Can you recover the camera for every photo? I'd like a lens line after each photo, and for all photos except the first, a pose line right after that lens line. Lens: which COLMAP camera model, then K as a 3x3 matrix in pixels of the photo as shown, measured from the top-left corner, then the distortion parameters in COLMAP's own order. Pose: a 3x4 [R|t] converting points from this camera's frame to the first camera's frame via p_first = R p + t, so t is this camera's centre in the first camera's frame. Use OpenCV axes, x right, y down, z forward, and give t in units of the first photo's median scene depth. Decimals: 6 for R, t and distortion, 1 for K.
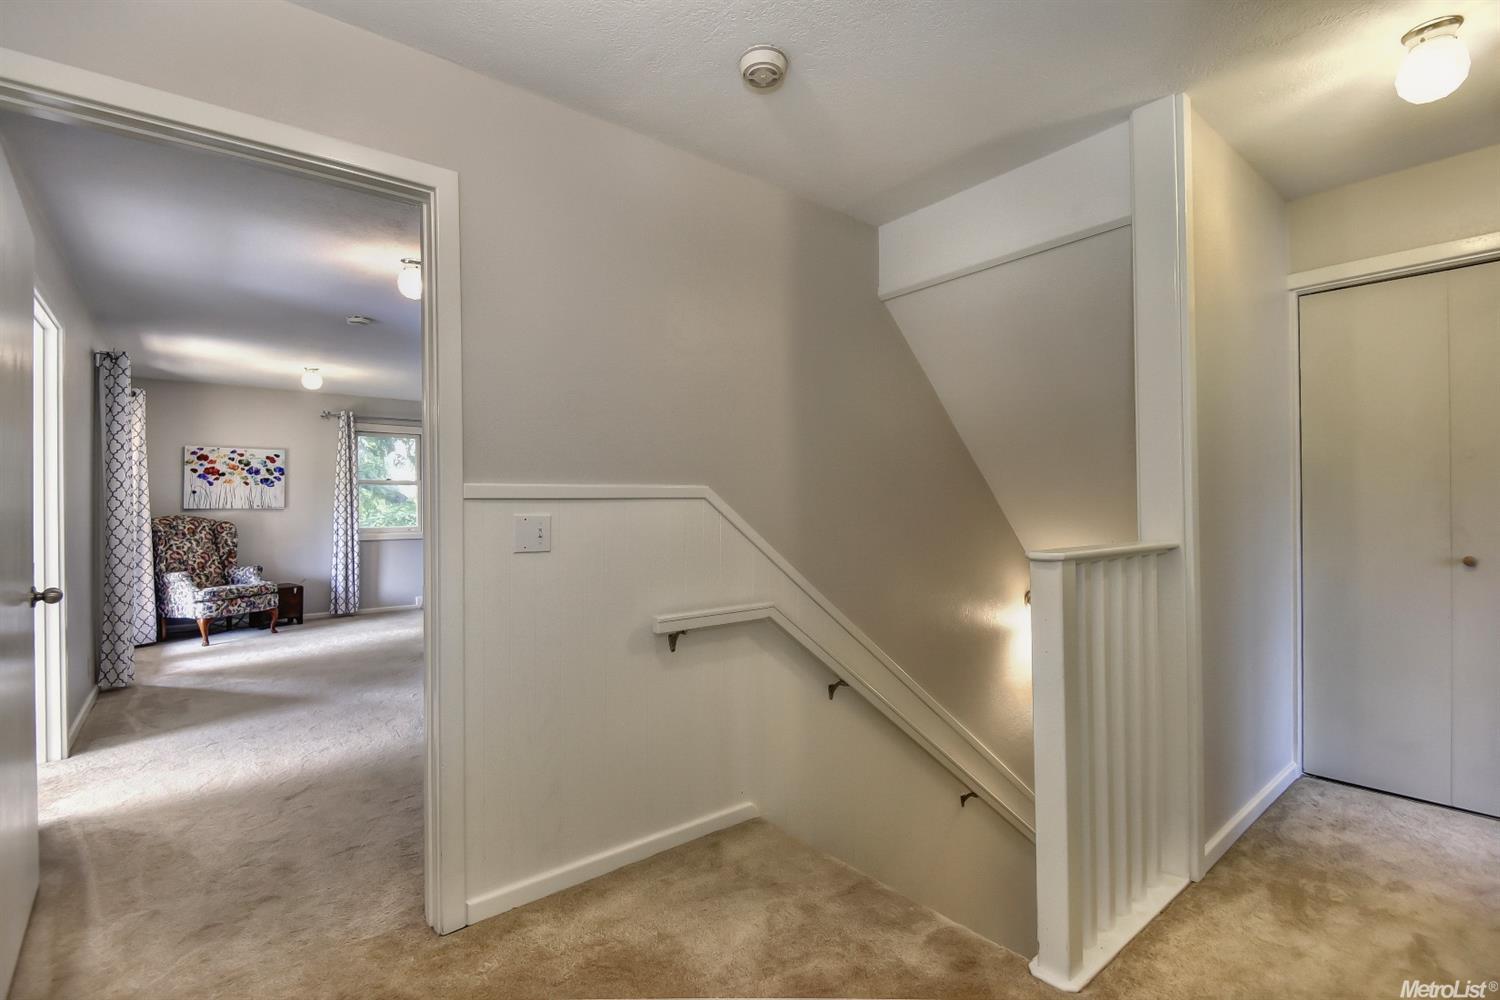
lens RADIAL K [[683.3, 0, 749.5], [0, 683.3, 502.6], [0, 0, 1]] dist [-0.004889, -0.007263]
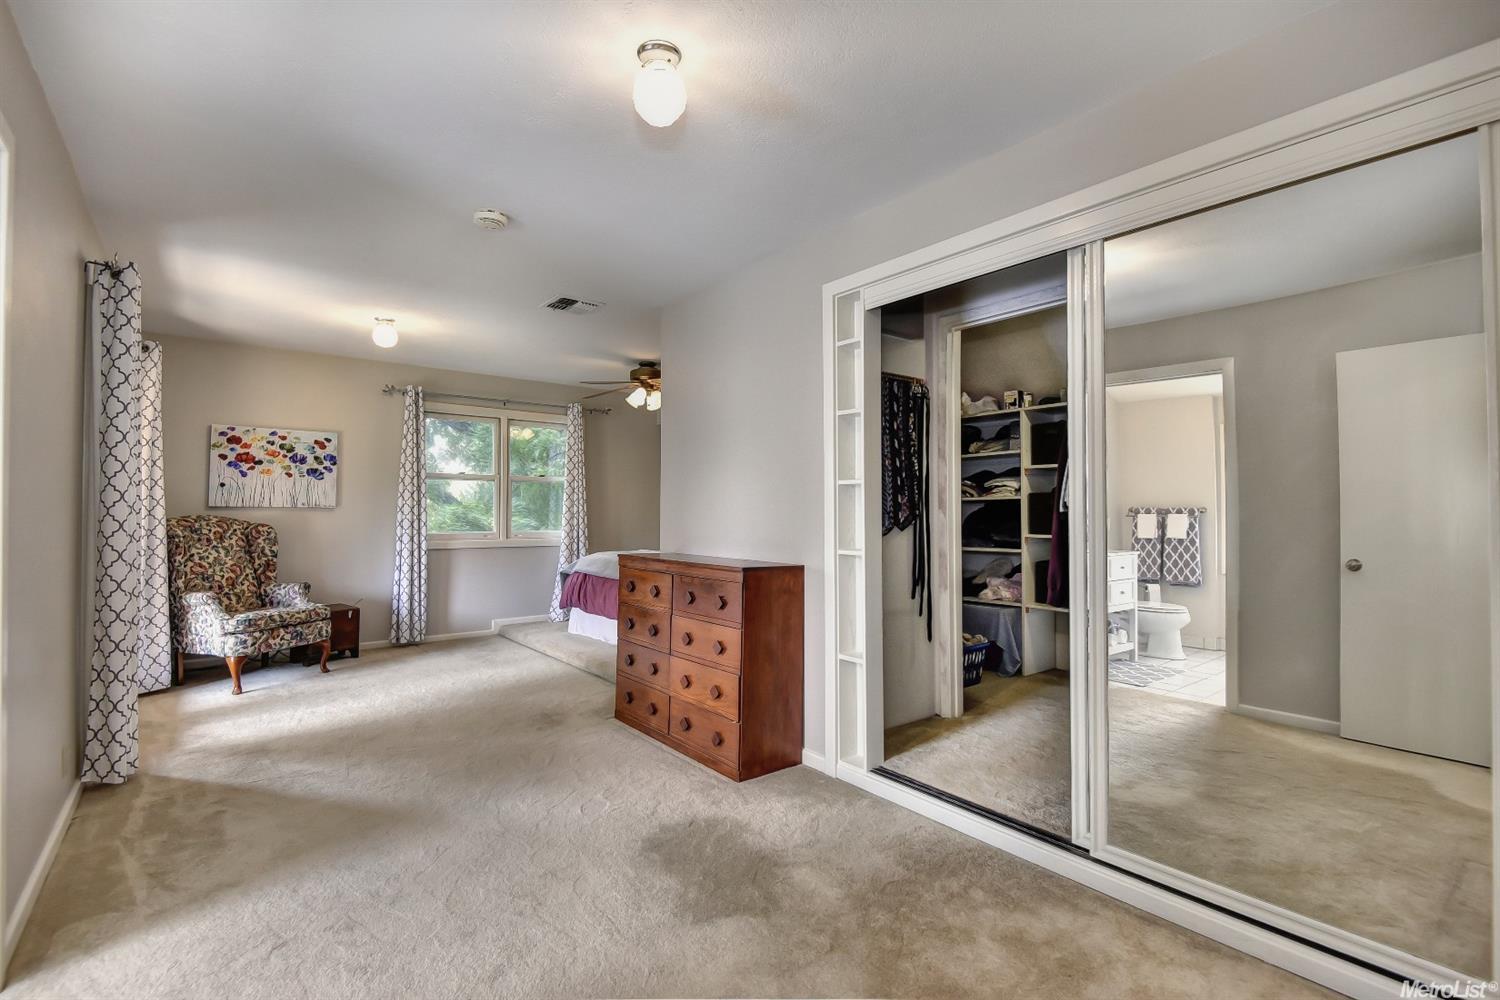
lens RADIAL K [[683.3, 0, 748.6], [0, 683.3, 502.5], [0, 0, 1]] dist [-0.004889, -0.007263]
pose [[0.999848, 0.012200, -0.012418, -0.236164], [-0.012301, 0.999892, -0.008045, 0.003807], [0.012318, 0.008197, 0.999891, 0.264928]]
